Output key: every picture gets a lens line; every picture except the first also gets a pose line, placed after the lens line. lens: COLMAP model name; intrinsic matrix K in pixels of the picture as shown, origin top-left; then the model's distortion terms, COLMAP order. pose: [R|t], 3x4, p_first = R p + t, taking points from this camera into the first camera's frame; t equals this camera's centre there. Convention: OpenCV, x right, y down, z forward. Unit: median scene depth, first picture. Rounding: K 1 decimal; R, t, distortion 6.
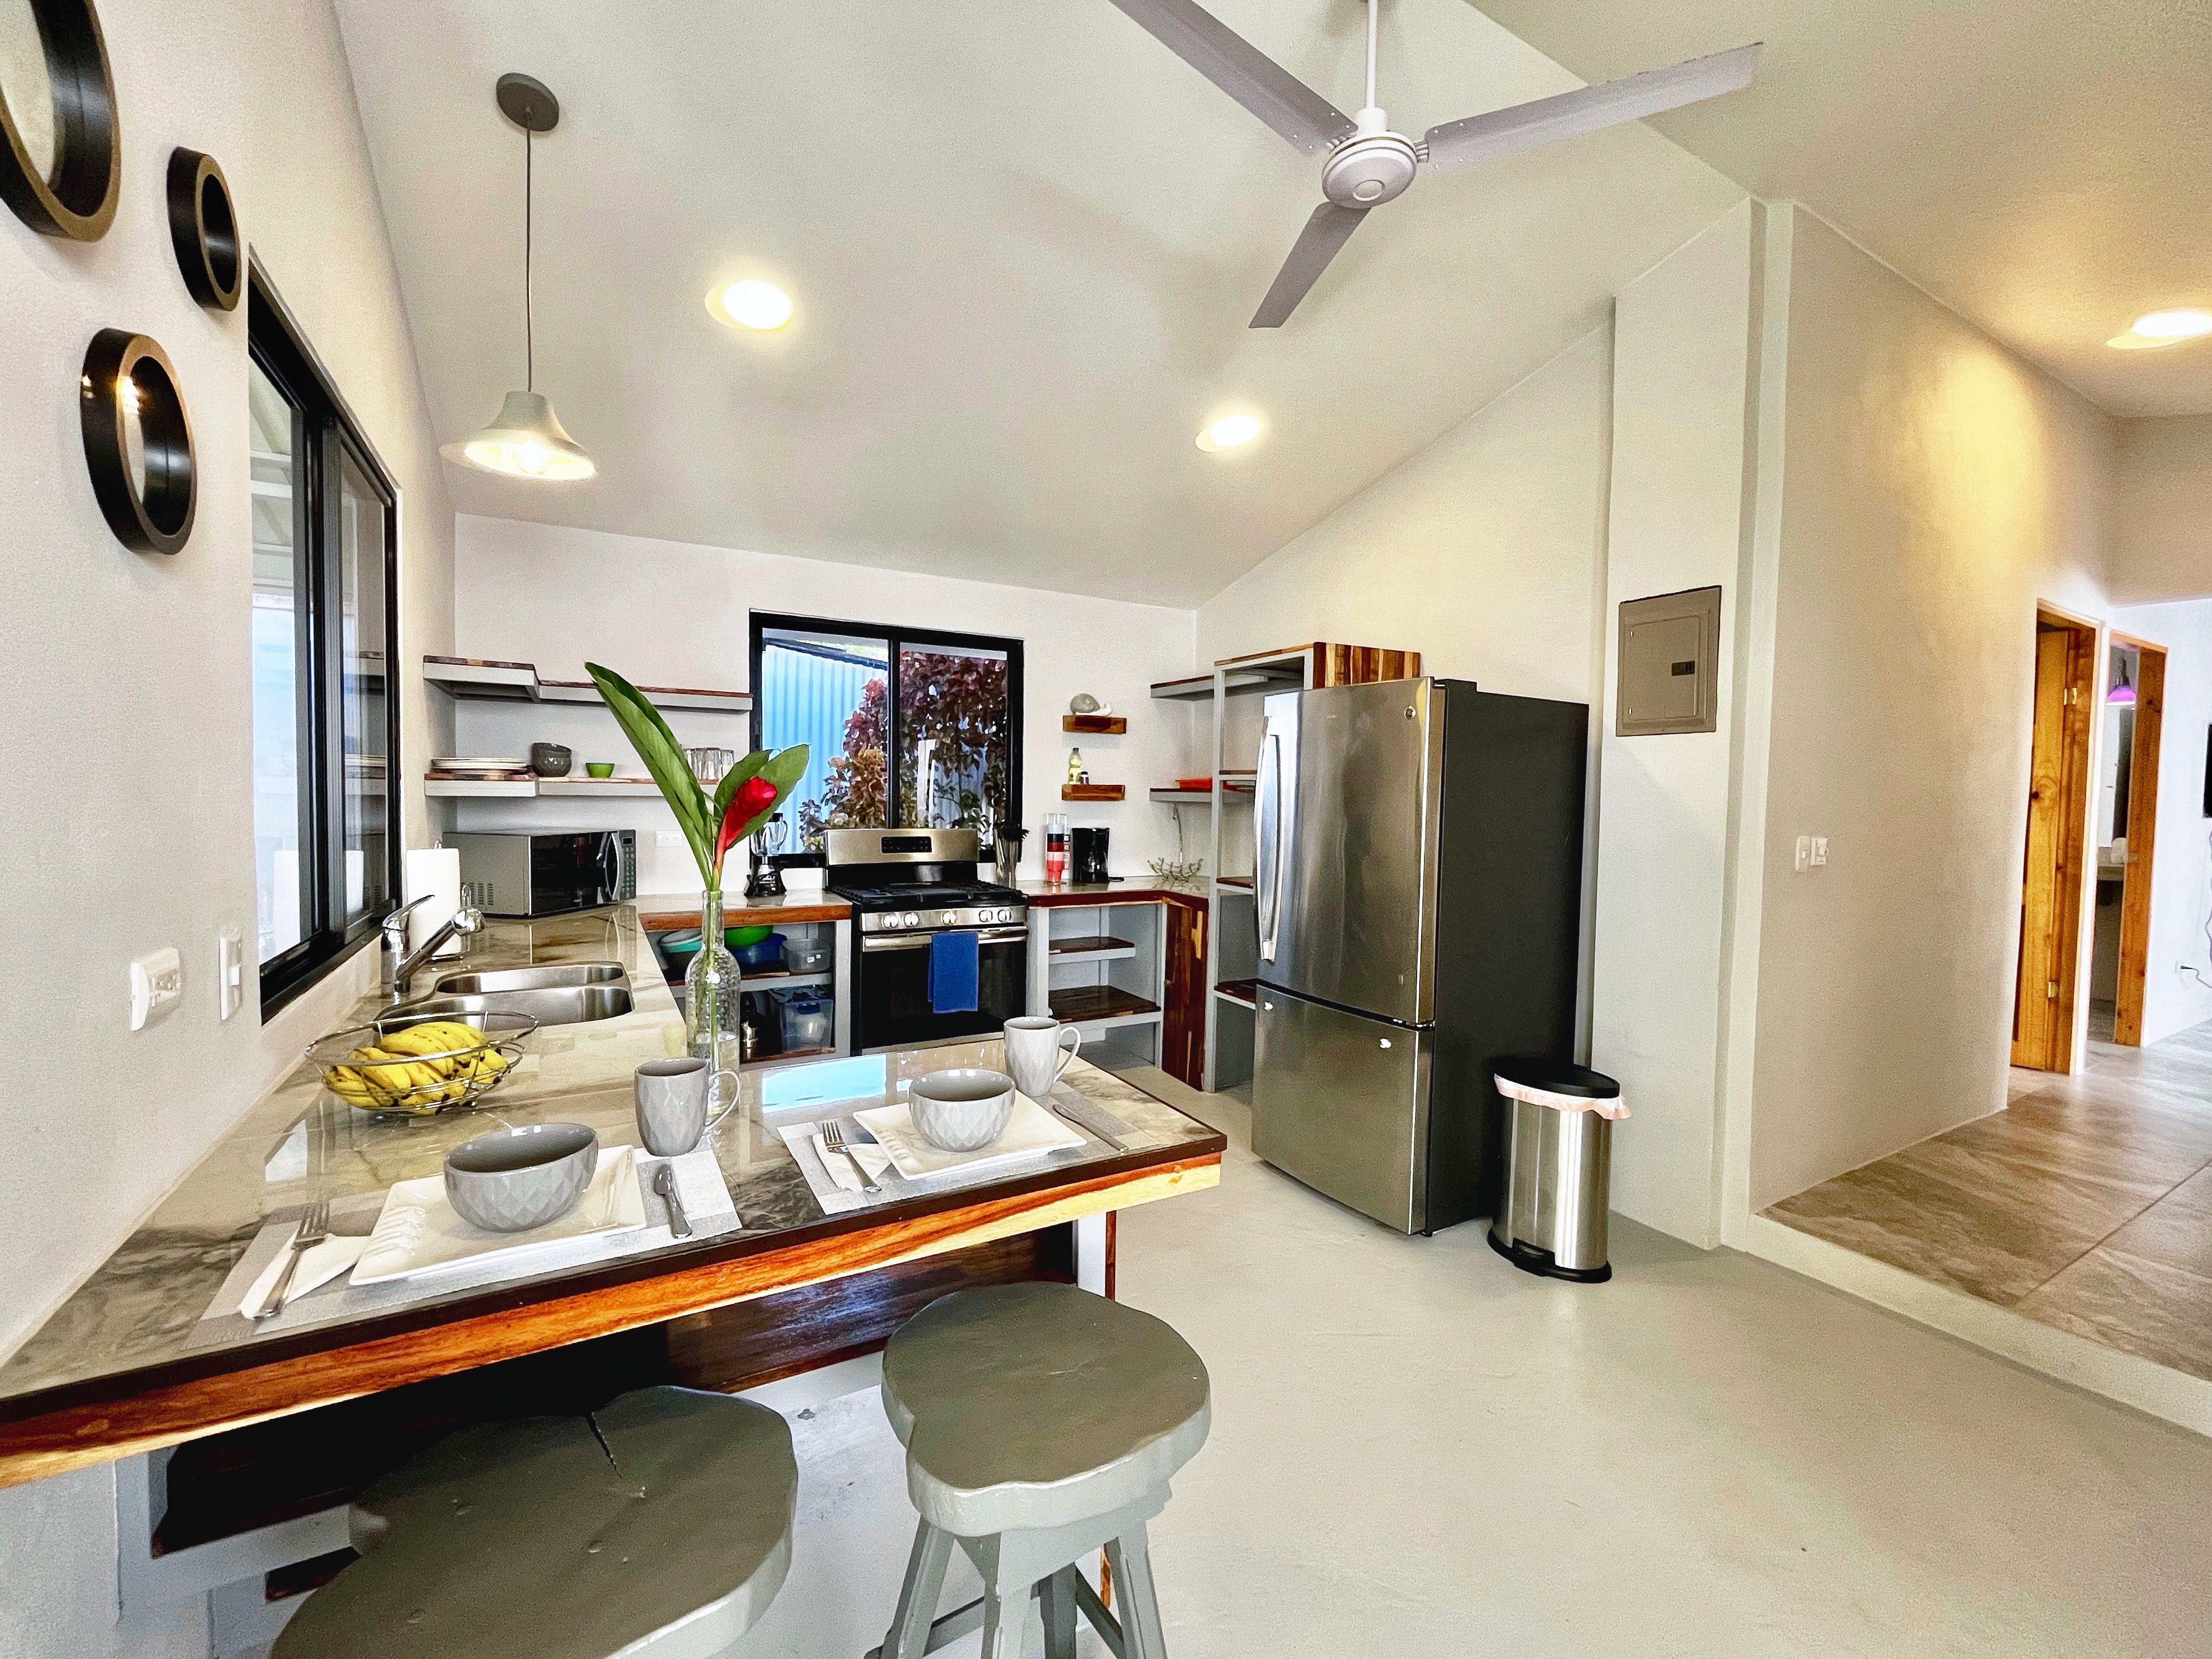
lens RADIAL K [[917.8, 0, 1106.0], [0, 917.8, 829.5], [0, 0, 1]] dist [-0.005281, -0.000046]
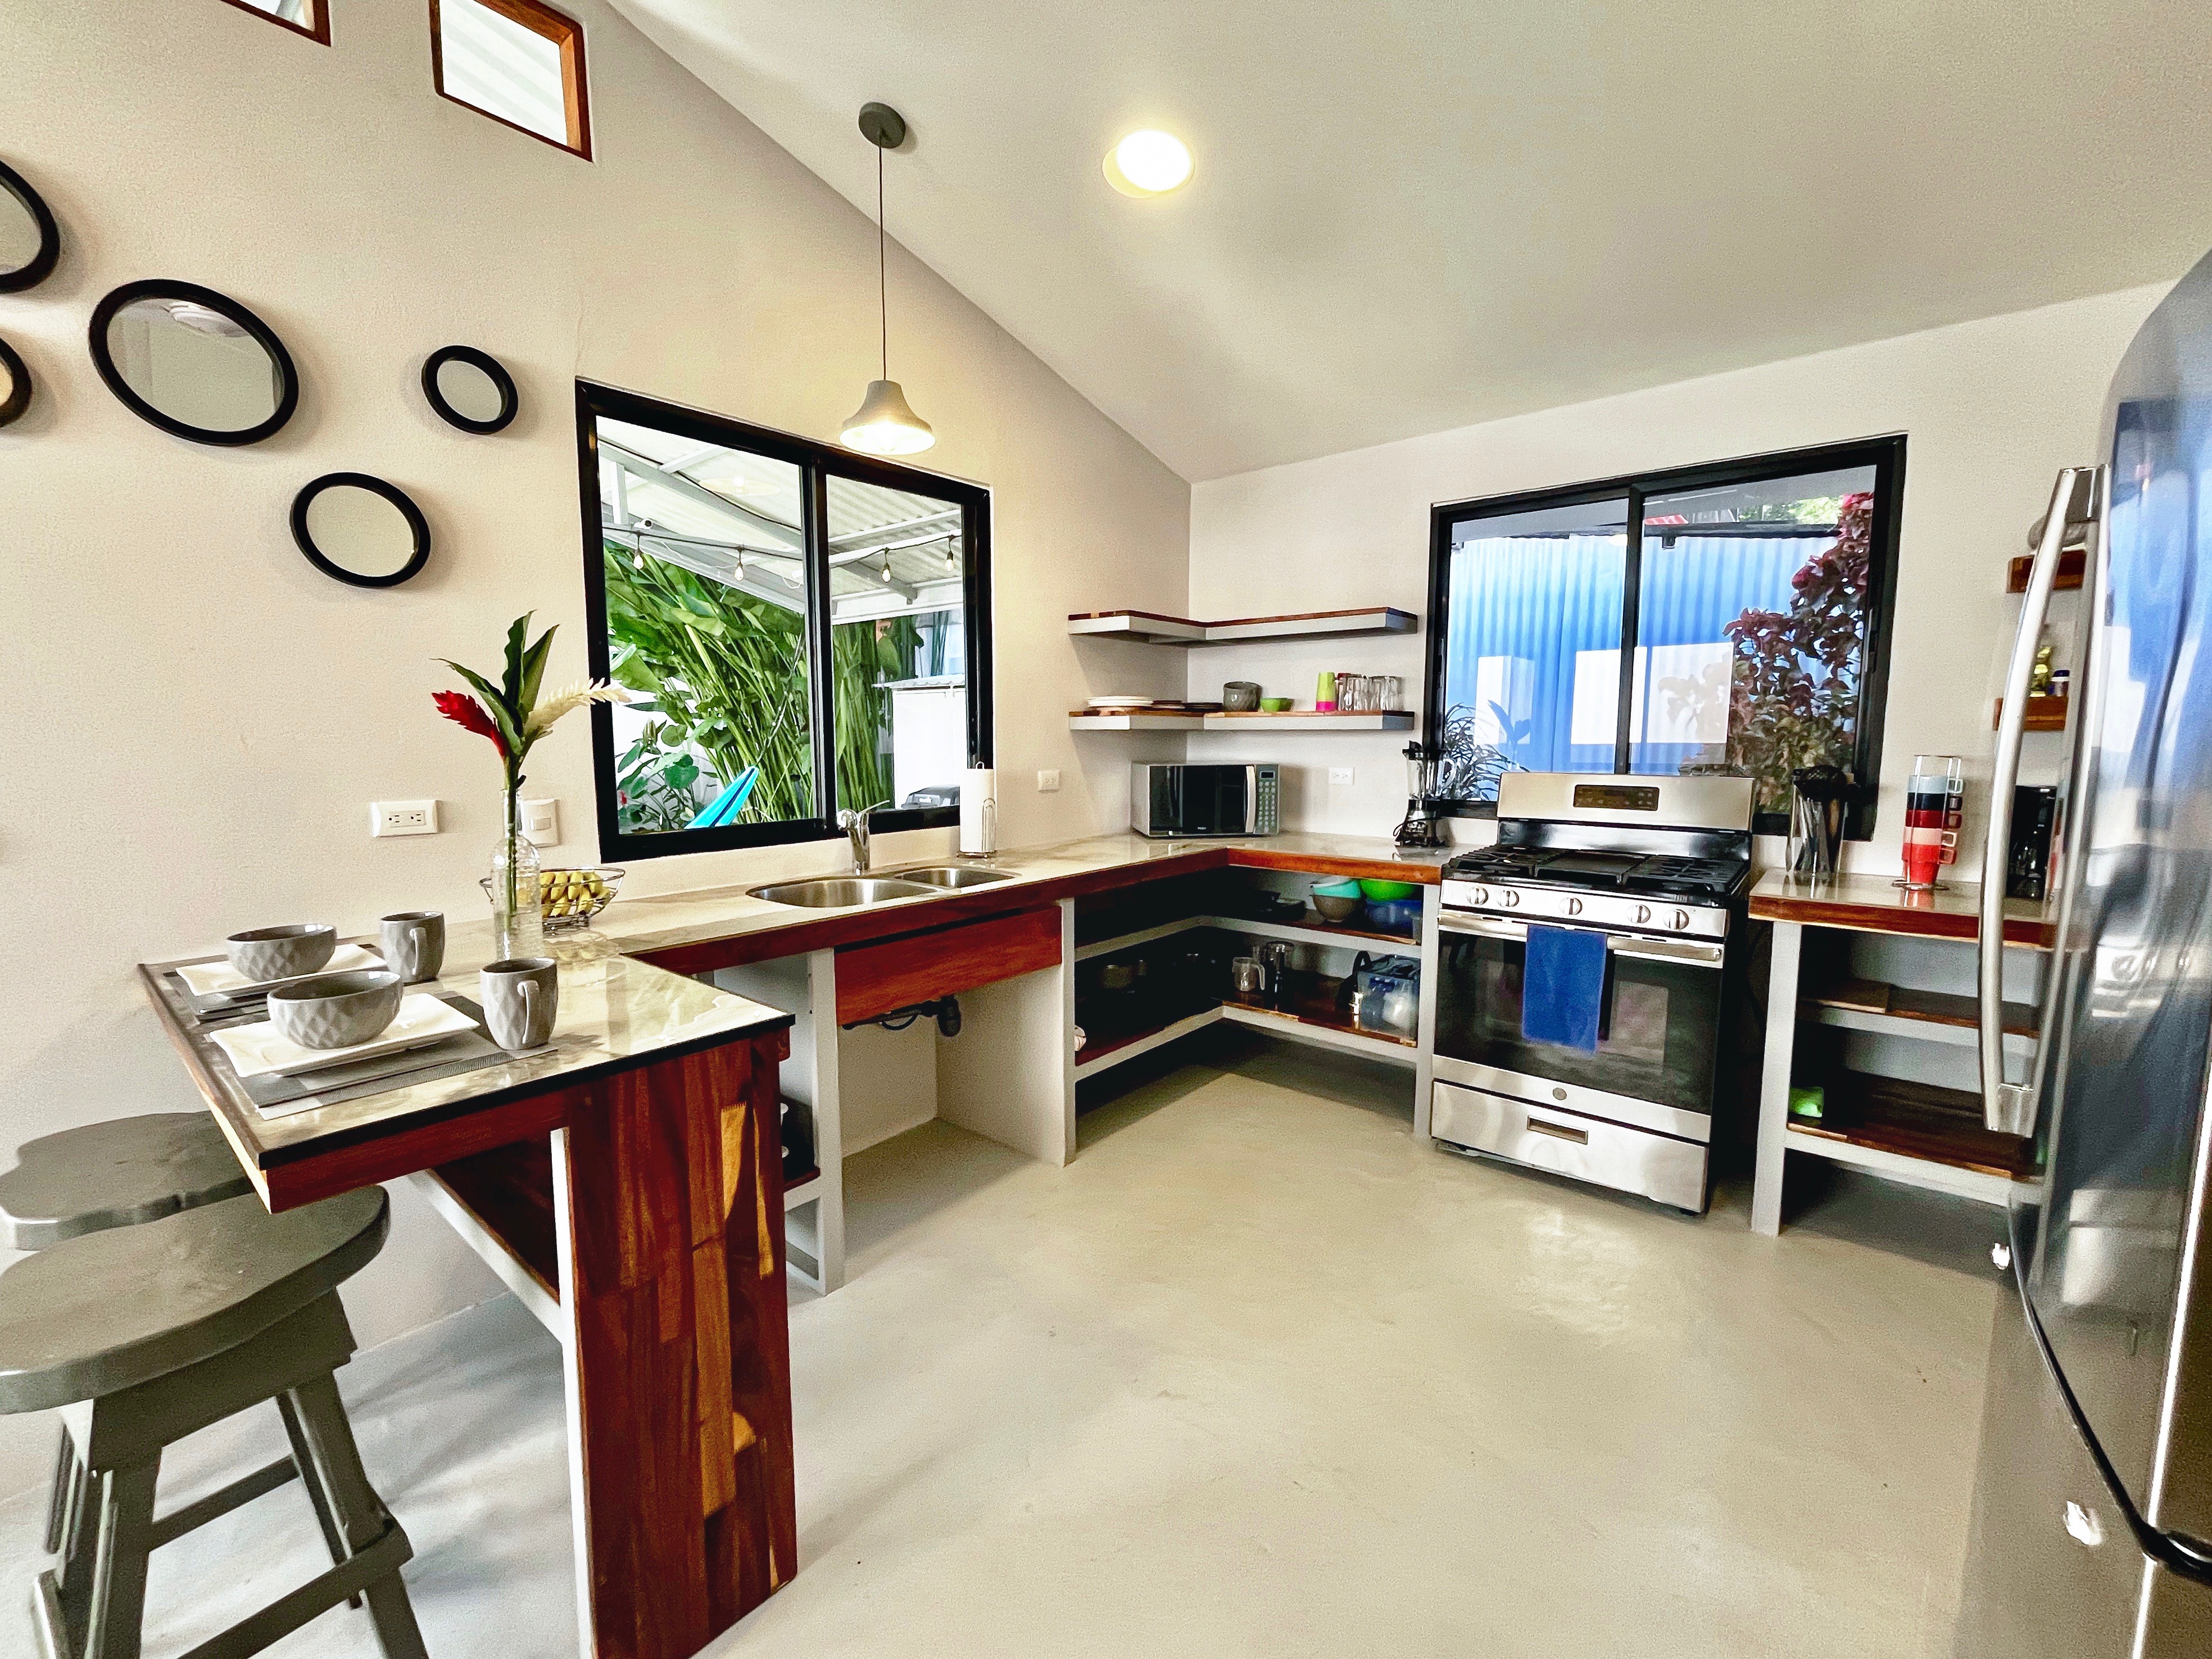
lens RADIAL K [[917.8, 0, 1106.0], [0, 917.8, 829.5], [0, 0, 1]] dist [-0.005281, -0.000046]
pose [[0.347083, 0.084536, -0.934017, 0.316253], [-0.033777, 0.996410, 0.077632, 0.000531], [0.937226, 0.004603, 0.348692, 0.430542]]
